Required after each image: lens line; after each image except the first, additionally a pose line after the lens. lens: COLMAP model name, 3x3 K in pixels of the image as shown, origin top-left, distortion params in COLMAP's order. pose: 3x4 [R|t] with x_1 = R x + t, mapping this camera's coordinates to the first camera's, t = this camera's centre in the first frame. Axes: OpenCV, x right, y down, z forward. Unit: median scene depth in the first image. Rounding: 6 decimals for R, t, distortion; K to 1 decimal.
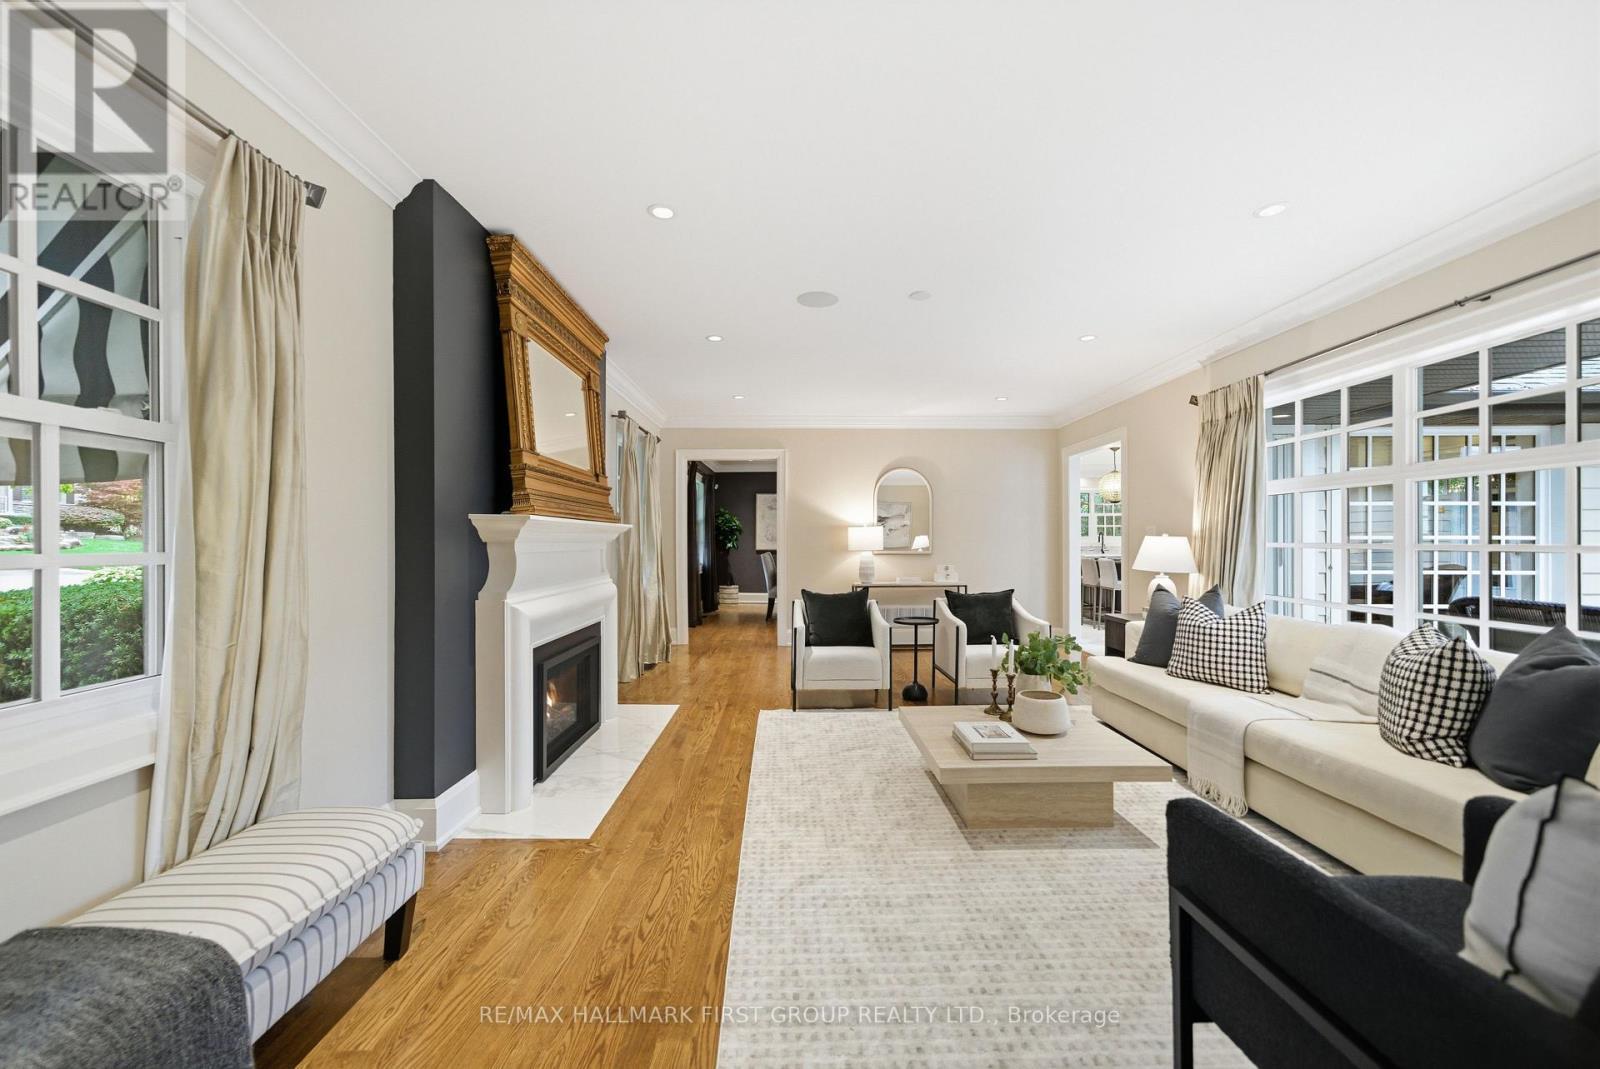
lens RADIAL K [[614.7, 0, 797.1], [0, 614.7, 530.9], [0, 0, 1]] dist [-0.028898, 0.015621]
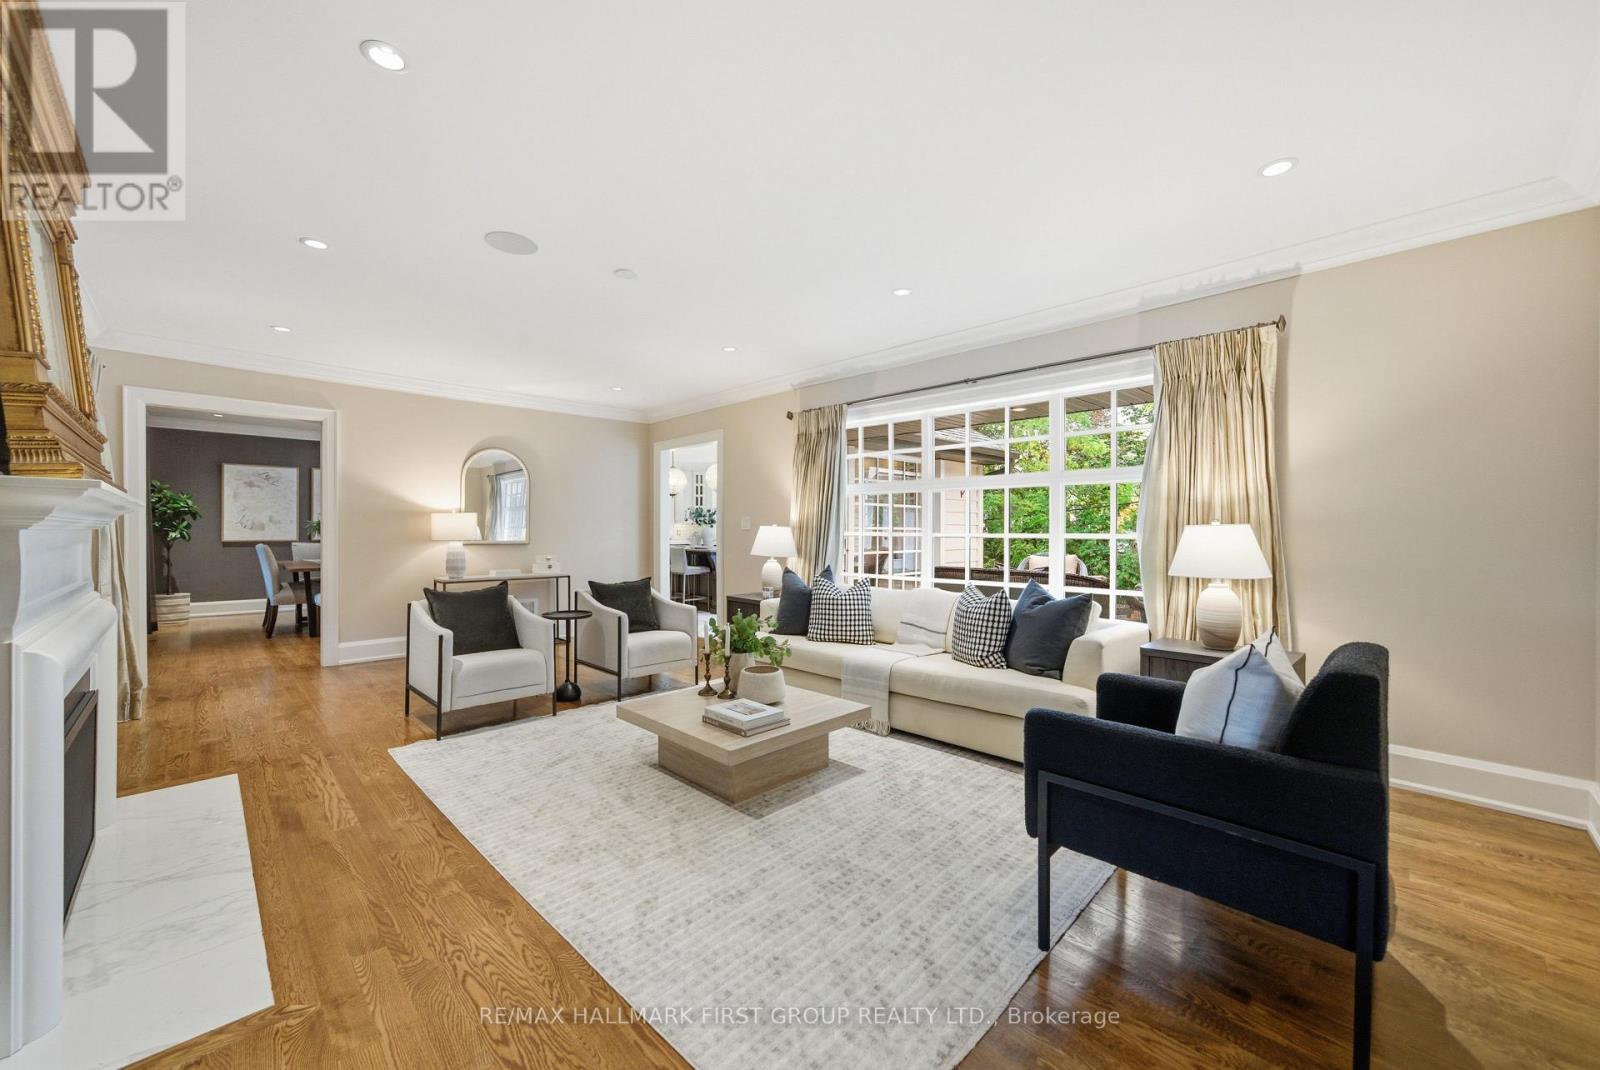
lens RADIAL K [[614.7, 0, 797.1], [0, 614.7, 531.4], [0, 0, 1]] dist [-0.028898, 0.015621]
pose [[0.711563, 0.001040, 0.702621, -0.338858], [-0.015751, 0.999771, 0.014471, 0.000914], [-0.702445, -0.021364, 0.711417, 0.160336]]
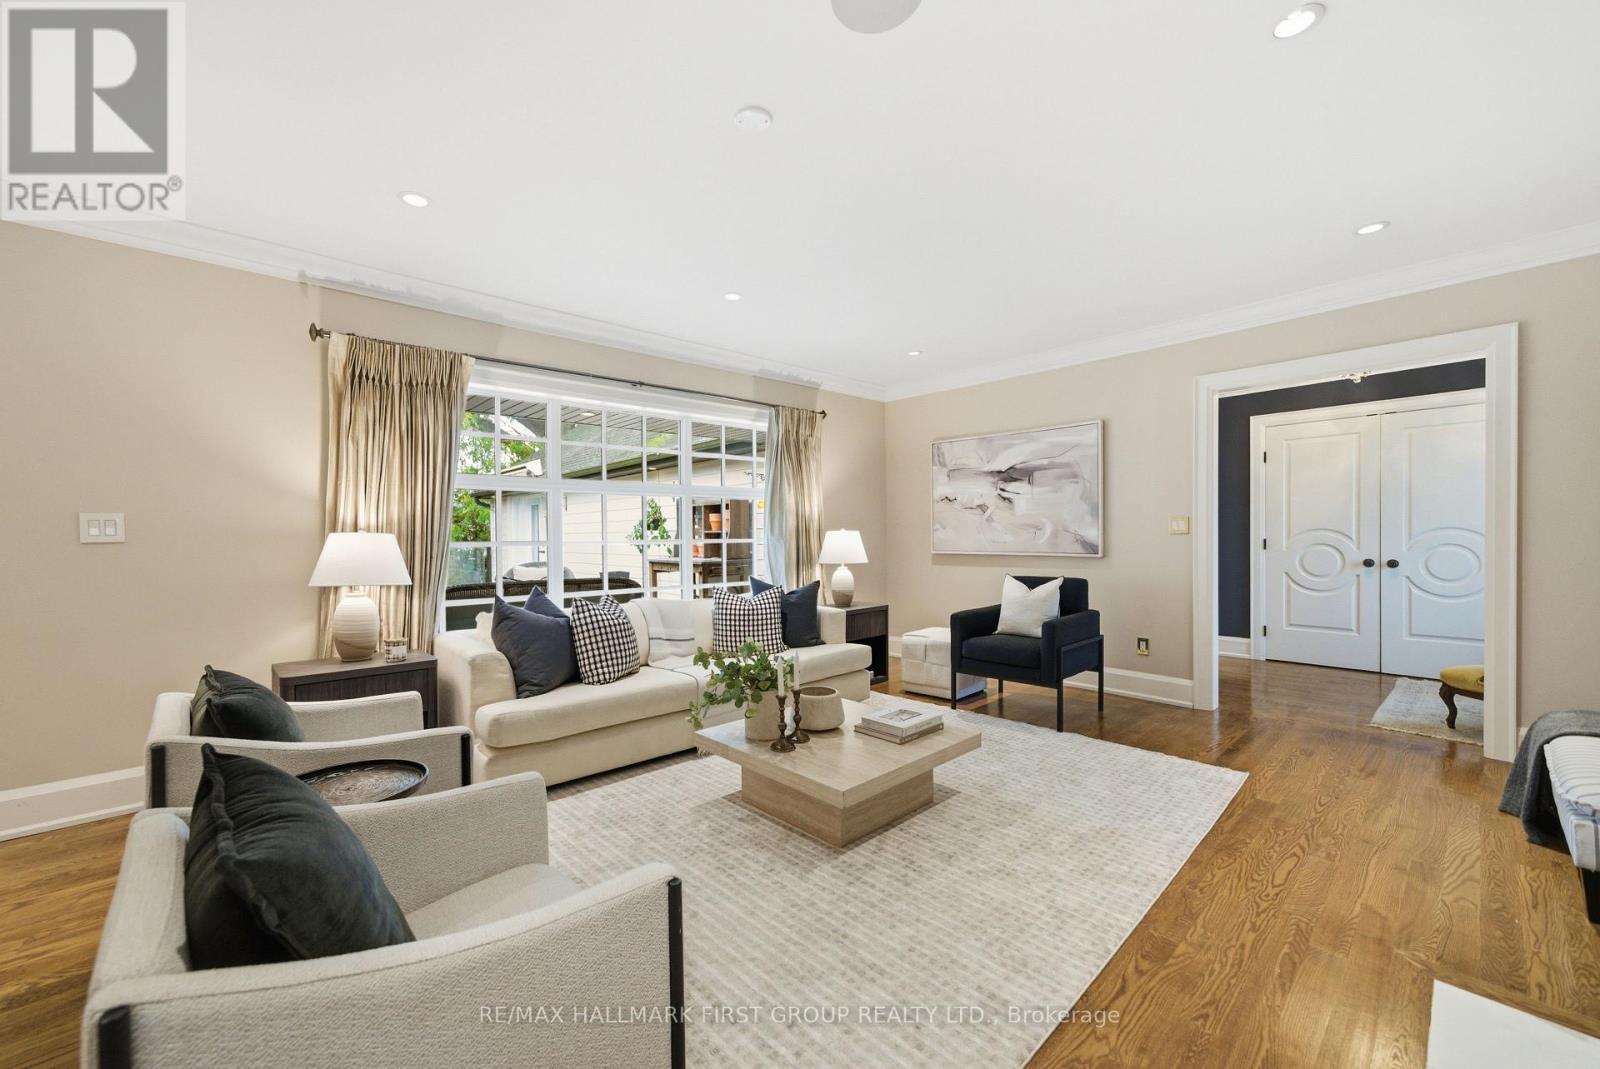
lens RADIAL K [[617.0, 0, 792.5], [0, 617.0, 534.9], [0, 0, 1]] dist [0.002282, 0.000161]
pose [[-0.667173, 0.008838, 0.744850, -0.325295], [0.000646, 0.999936, -0.011285, 0.026699], [-0.744903, -0.007048, -0.667136, 1.676538]]
